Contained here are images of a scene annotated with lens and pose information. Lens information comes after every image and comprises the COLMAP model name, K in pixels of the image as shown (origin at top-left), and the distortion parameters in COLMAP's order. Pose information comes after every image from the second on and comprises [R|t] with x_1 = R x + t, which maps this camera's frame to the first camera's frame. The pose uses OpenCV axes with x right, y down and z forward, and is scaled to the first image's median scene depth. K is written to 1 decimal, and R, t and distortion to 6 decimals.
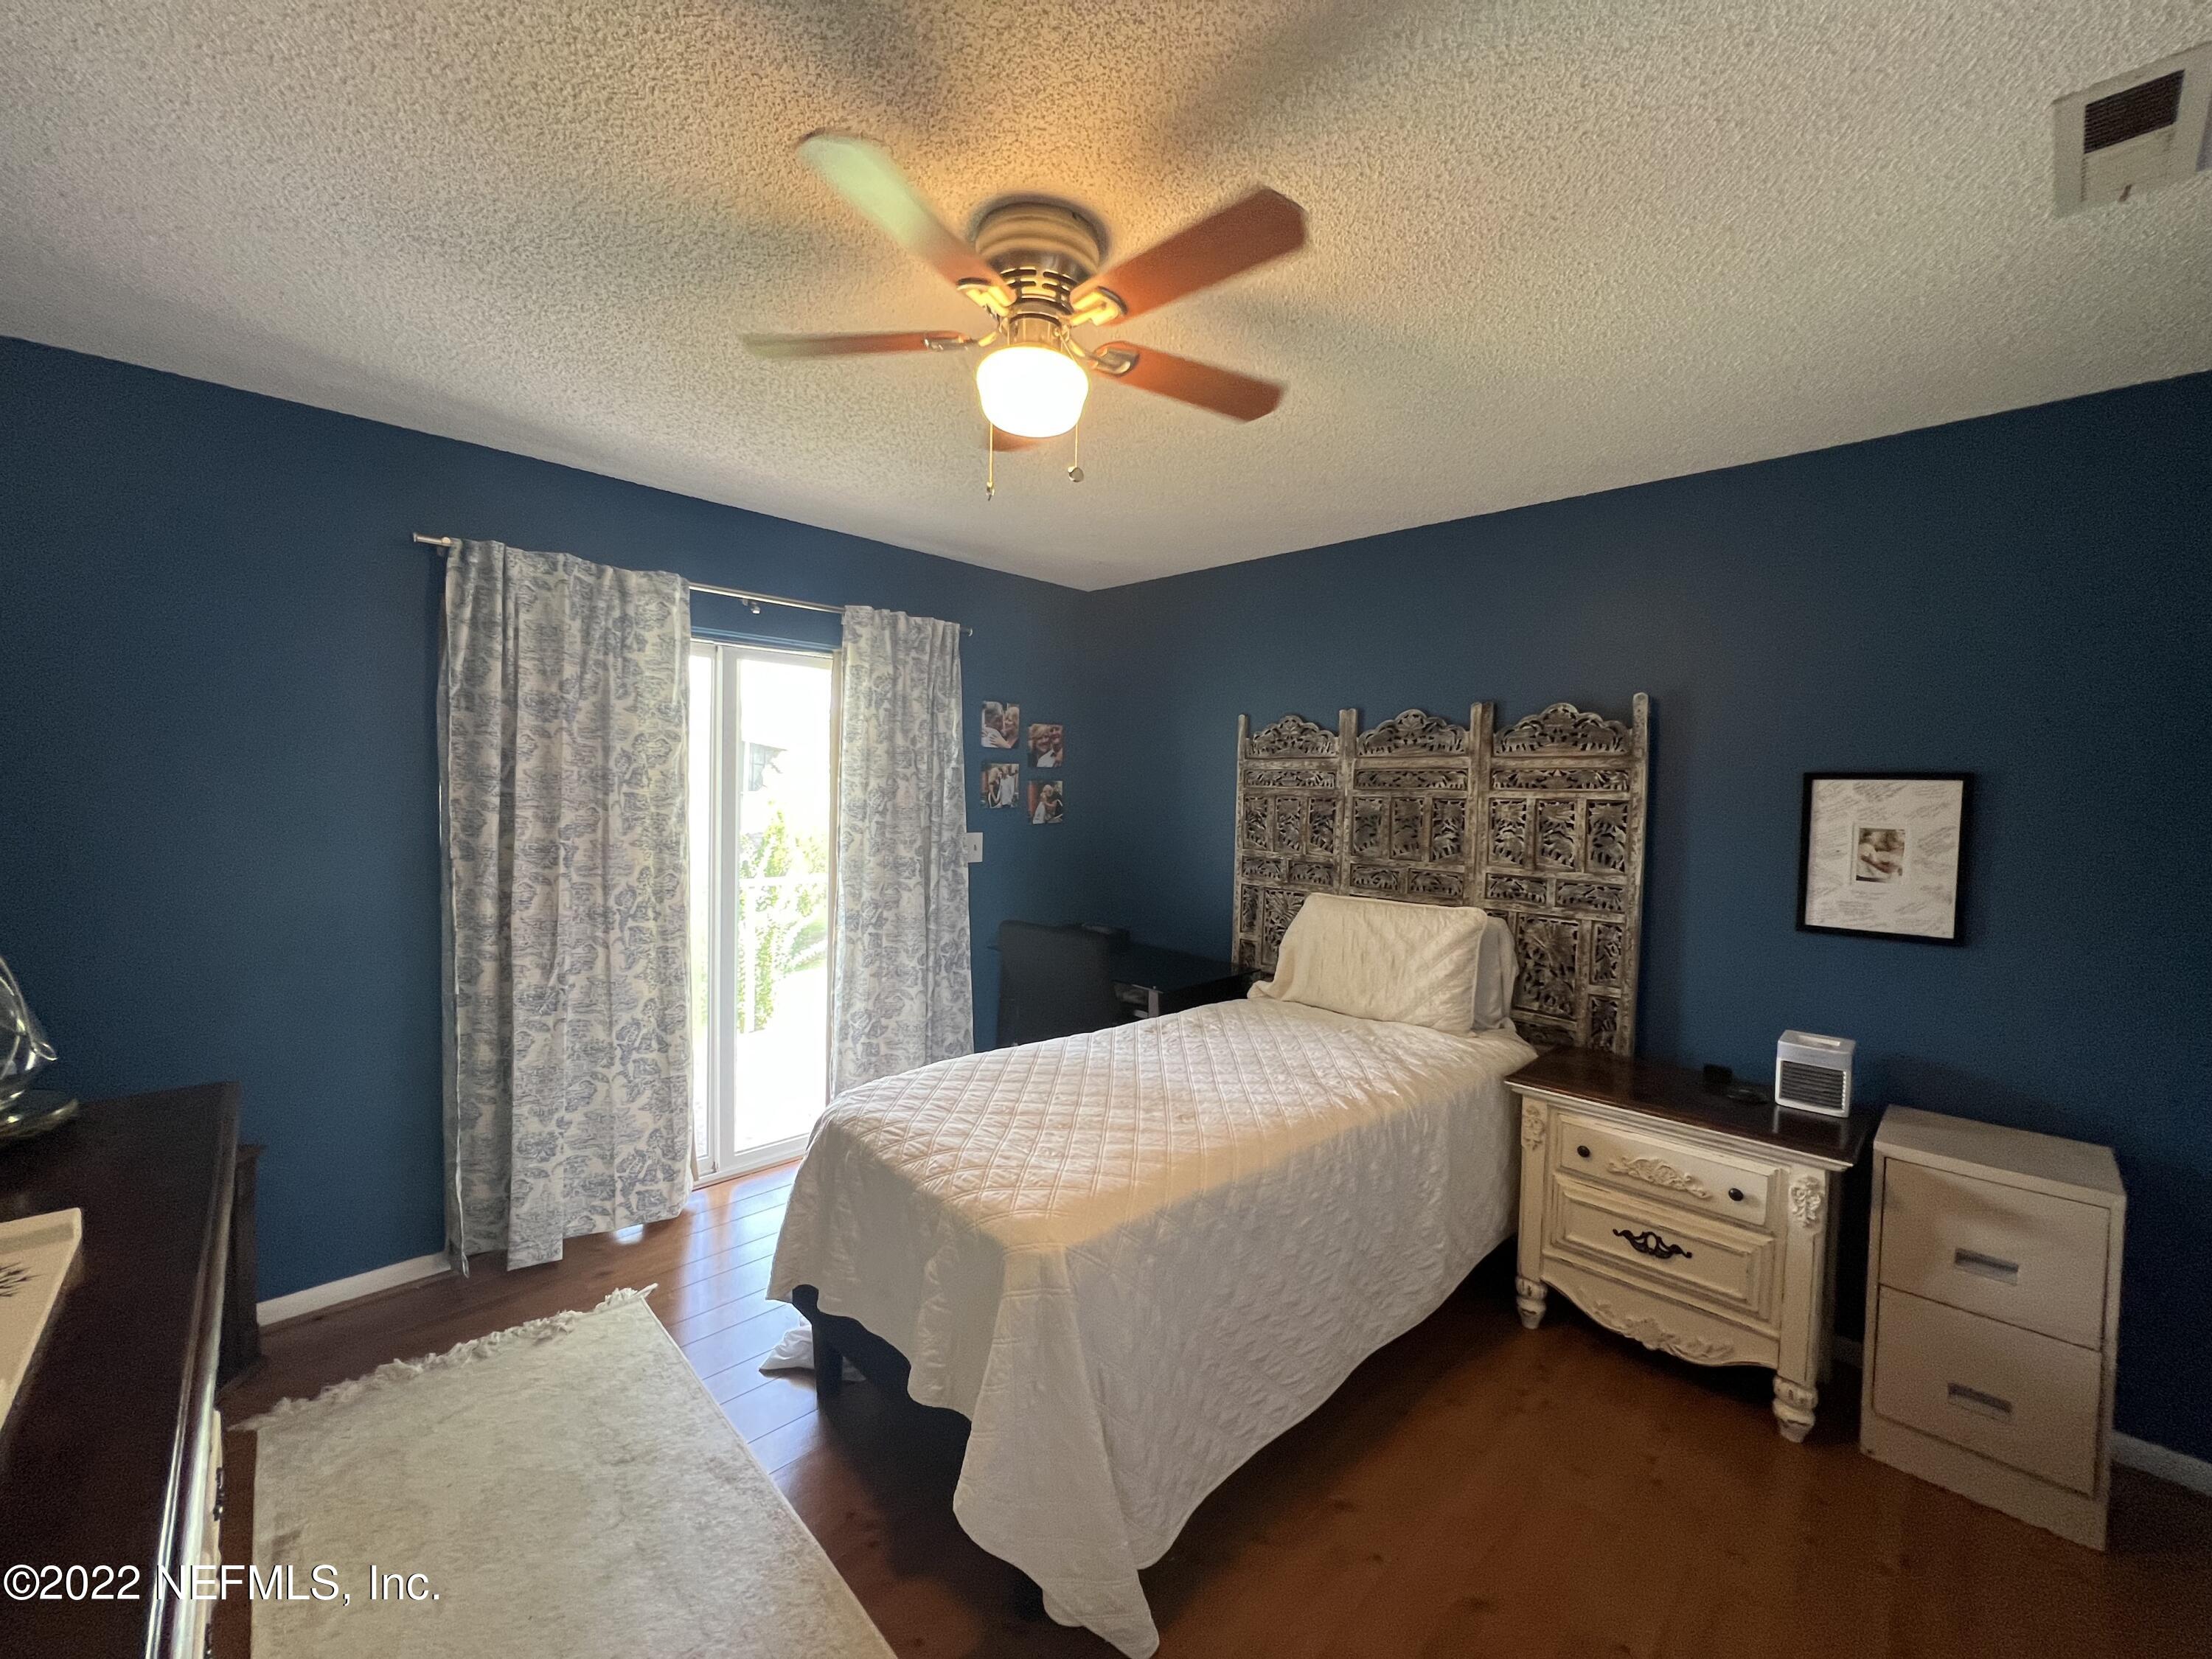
lens RADIAL K [[889.4, 0, 1104.7], [0, 889.4, 822.8], [0, 0, 1]] dist [-0.002722, -0.000130]
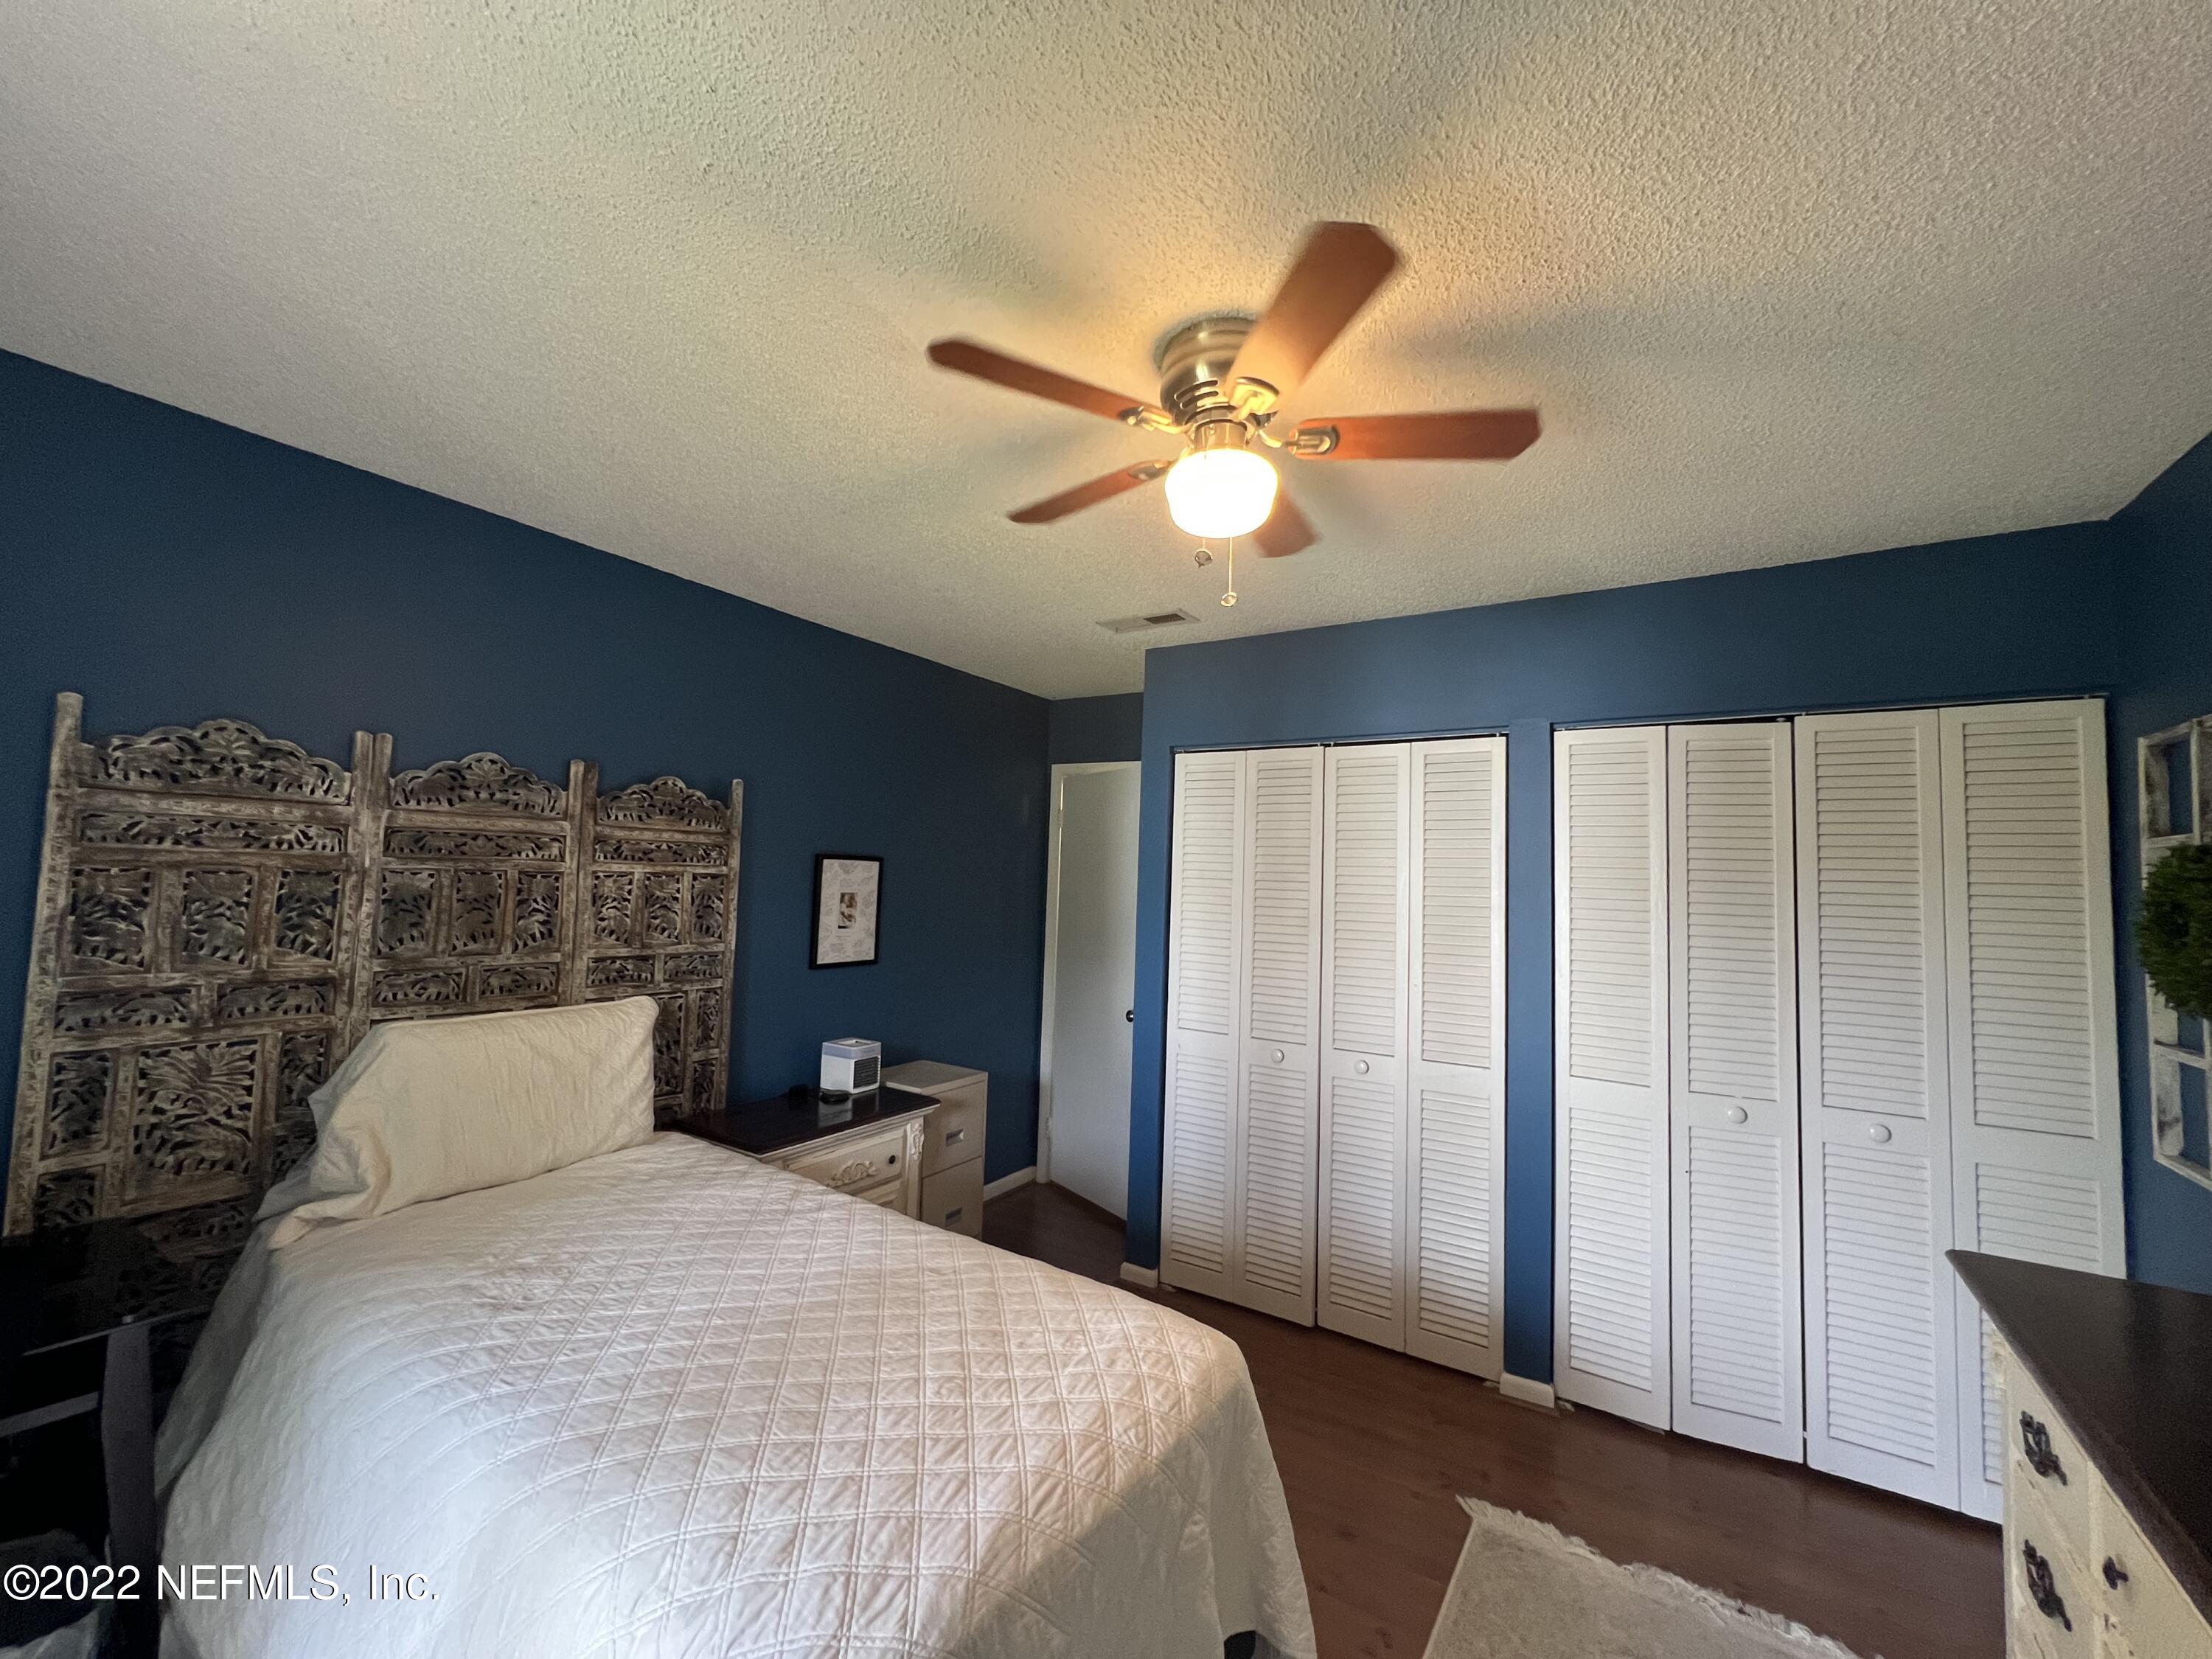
lens RADIAL K [[889.4, 0, 1104.7], [0, 889.4, 822.8], [0, 0, 1]] dist [-0.002722, -0.000130]
pose [[-0.229518, 0.035192, 0.972668, -0.533091], [0.000049, 0.999347, -0.036146, -0.043801], [-0.973304, -0.008249, -0.229370, 0.711889]]
